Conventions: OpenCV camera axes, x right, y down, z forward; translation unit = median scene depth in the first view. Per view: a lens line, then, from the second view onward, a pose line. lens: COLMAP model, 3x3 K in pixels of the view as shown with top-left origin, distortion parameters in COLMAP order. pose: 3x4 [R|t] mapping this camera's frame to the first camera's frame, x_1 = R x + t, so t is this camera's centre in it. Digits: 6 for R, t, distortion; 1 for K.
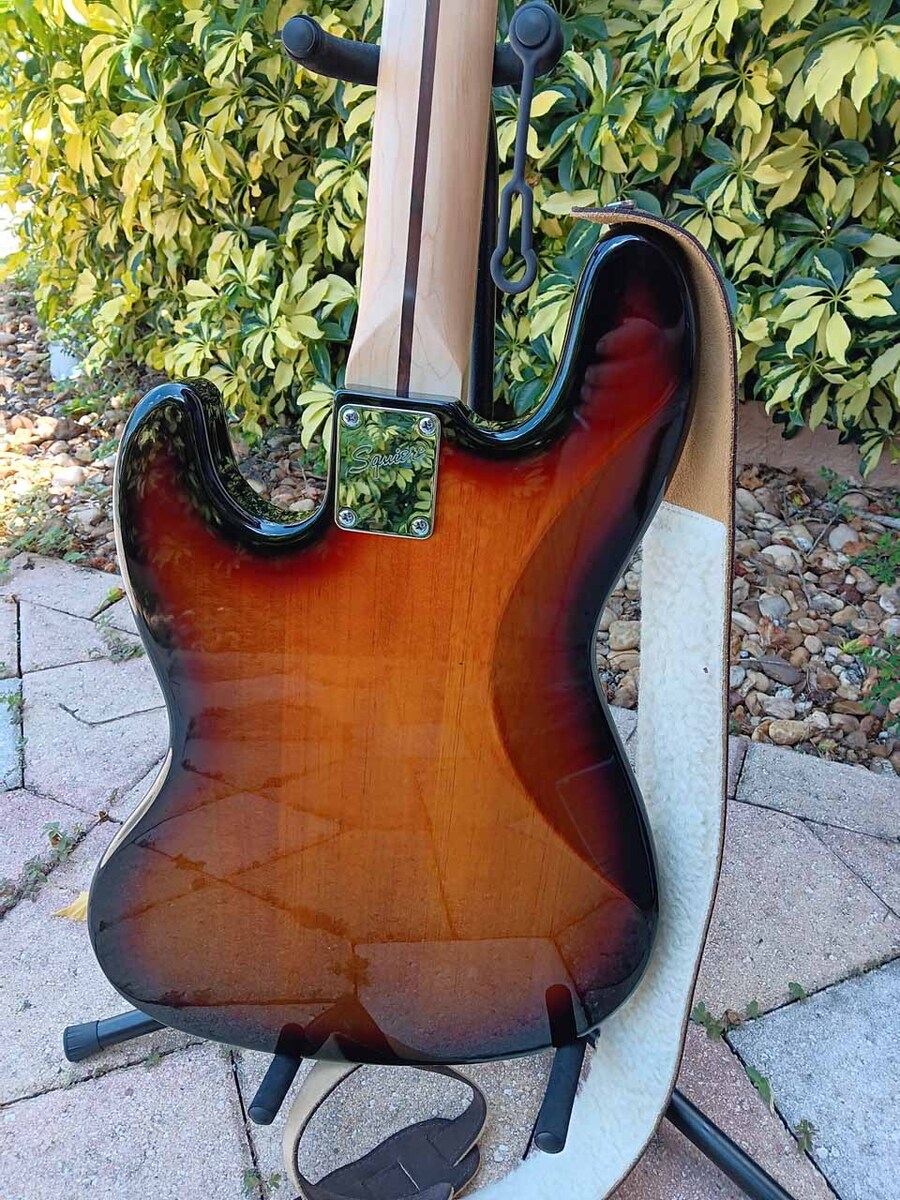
lens RADIAL K [[930.6, 0, 453.4], [0, 930.6, 602.4], [0, 0, 1]] dist [0.036729, -0.098781]
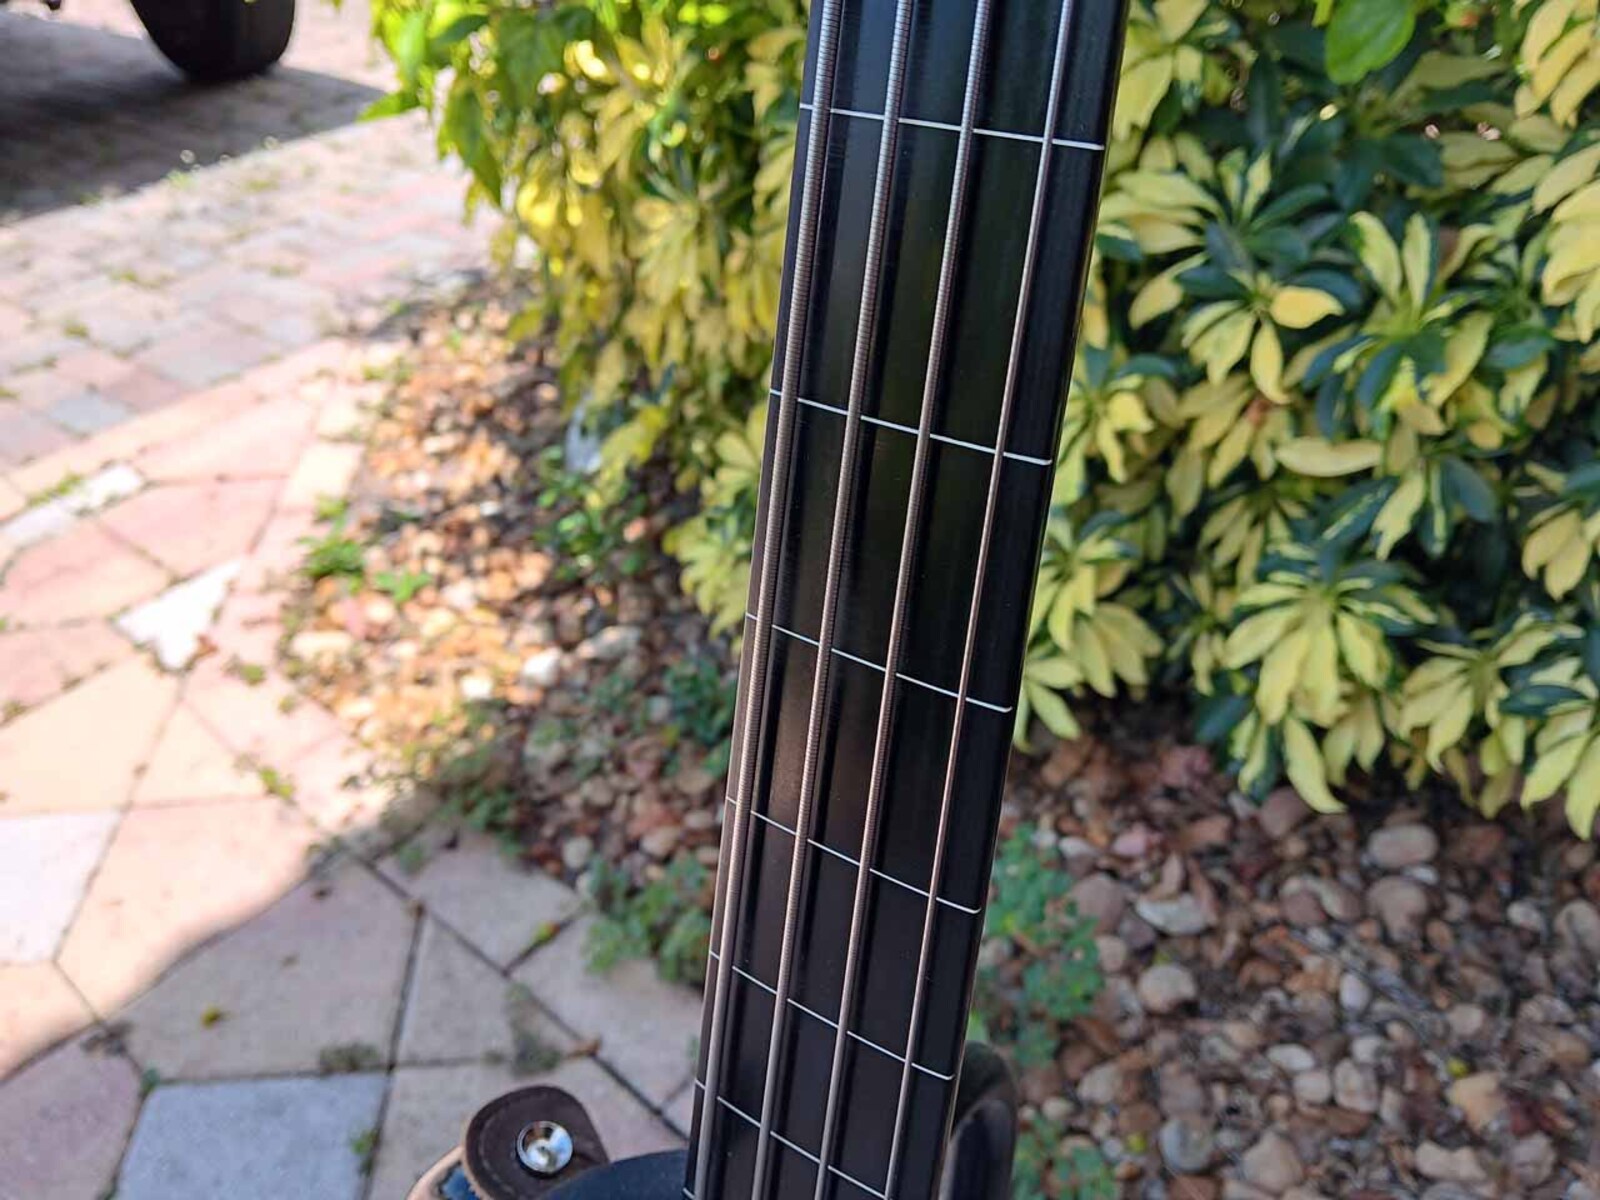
lens RADIAL K [[1240.8, 0, 822.1], [0, 1240.8, 588.0], [0, 0, 1]] dist [0.036729, -0.098781]
pose [[0.955588, 0.141015, -0.258778, 0.037009], [-0.128542, 0.989598, 0.064592, -0.358340], [0.265195, -0.028459, 0.963775, 0.178700]]
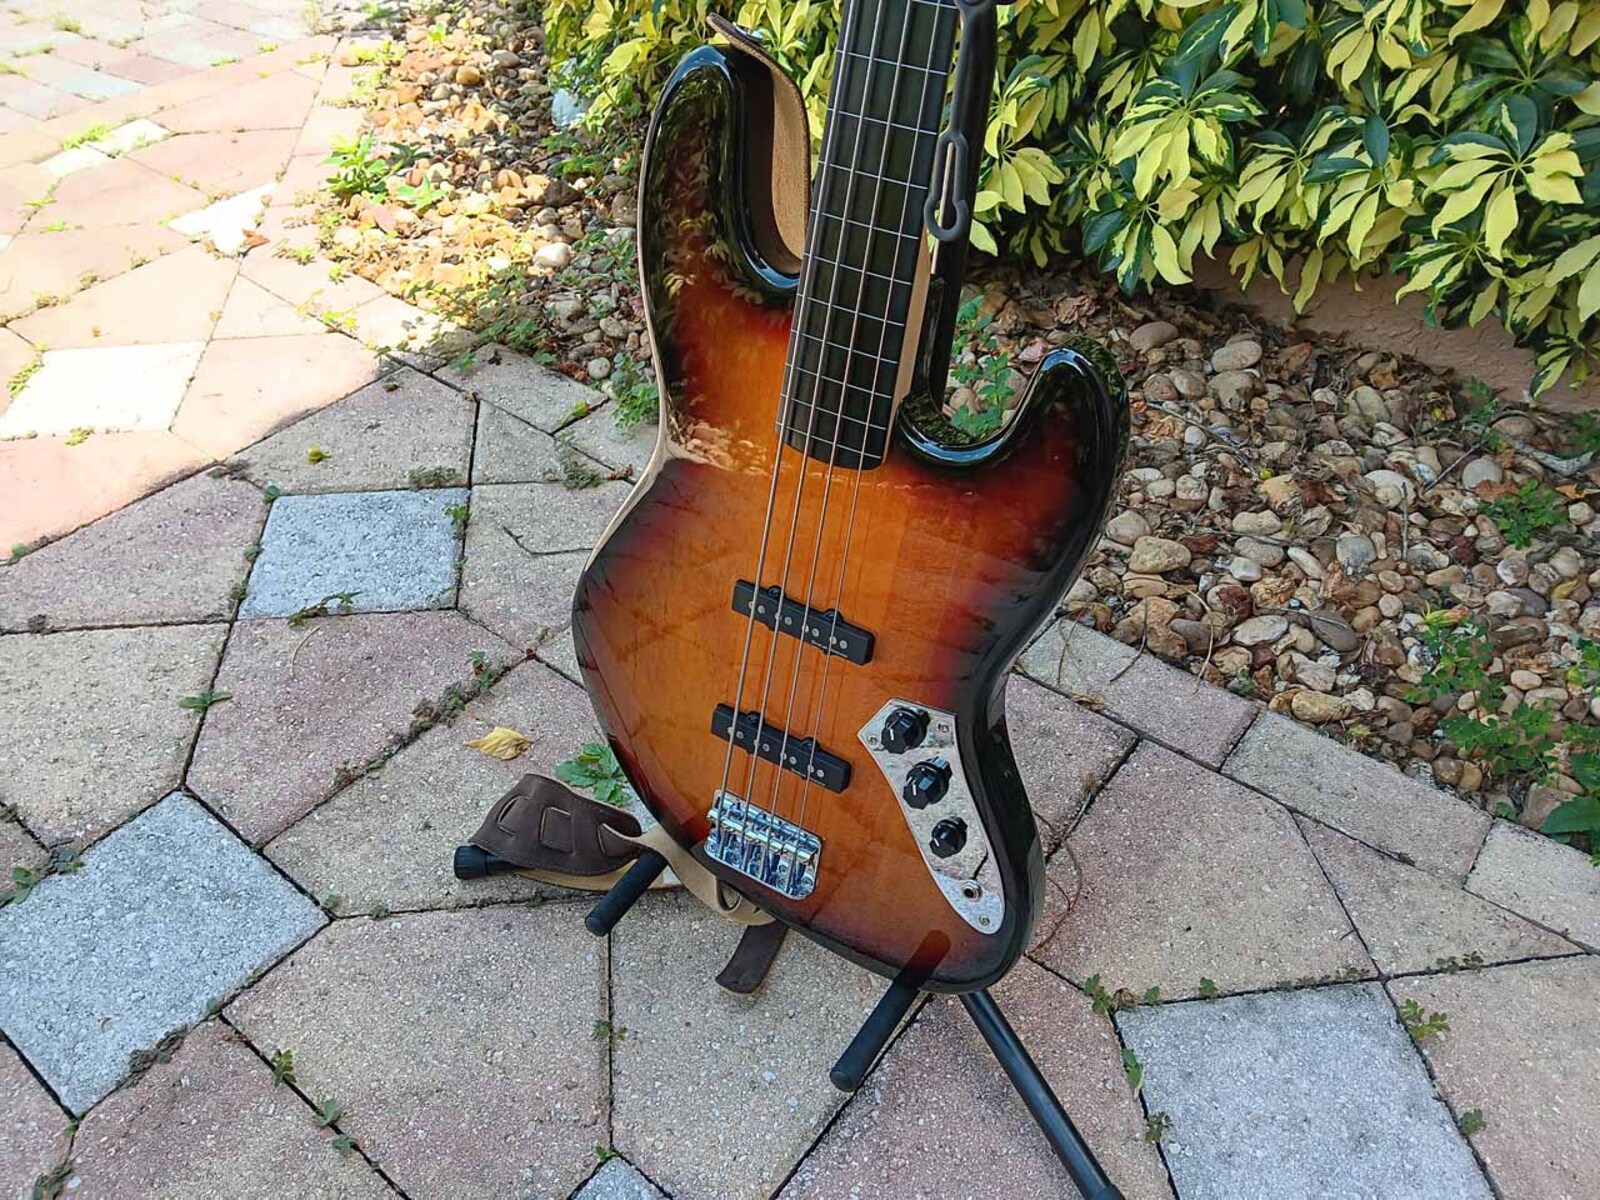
lens RADIAL K [[1240.8, 0, 797.6], [0, 1240.8, 597.1], [0, 0, 1]] dist [0.036729, -0.098781]
pose [[0.967948, 0.176743, -0.178435, 0.081309], [-0.148885, 0.975976, 0.159072, -0.054420], [0.202263, -0.127407, 0.971008, -0.128964]]
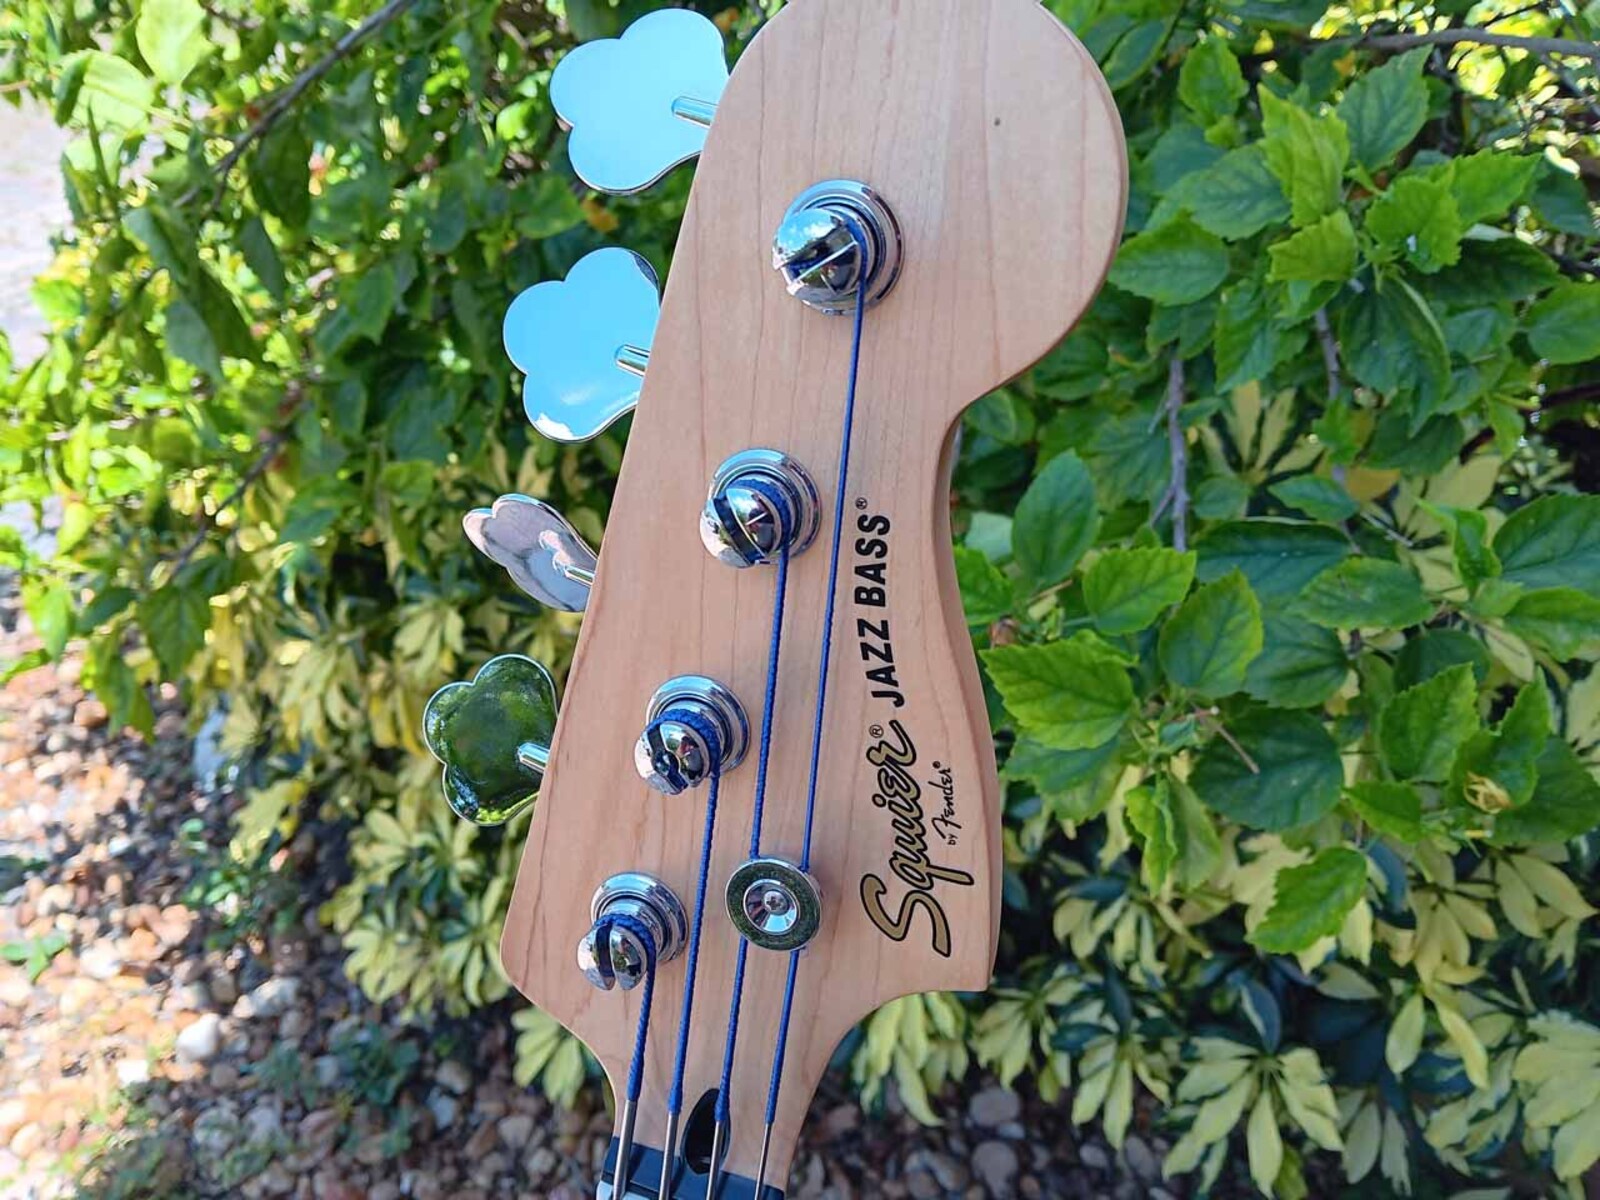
lens RADIAL K [[1240.8, 0, 794.6], [0, 1240.8, 566.8], [0, 0, 1]] dist [0.036729, -0.098781]
pose [[0.998960, 0.045296, 0.005284, 0.028158], [-0.045236, 0.998915, -0.011037, -0.635613], [-0.005778, 0.010787, 0.999925, 0.052496]]
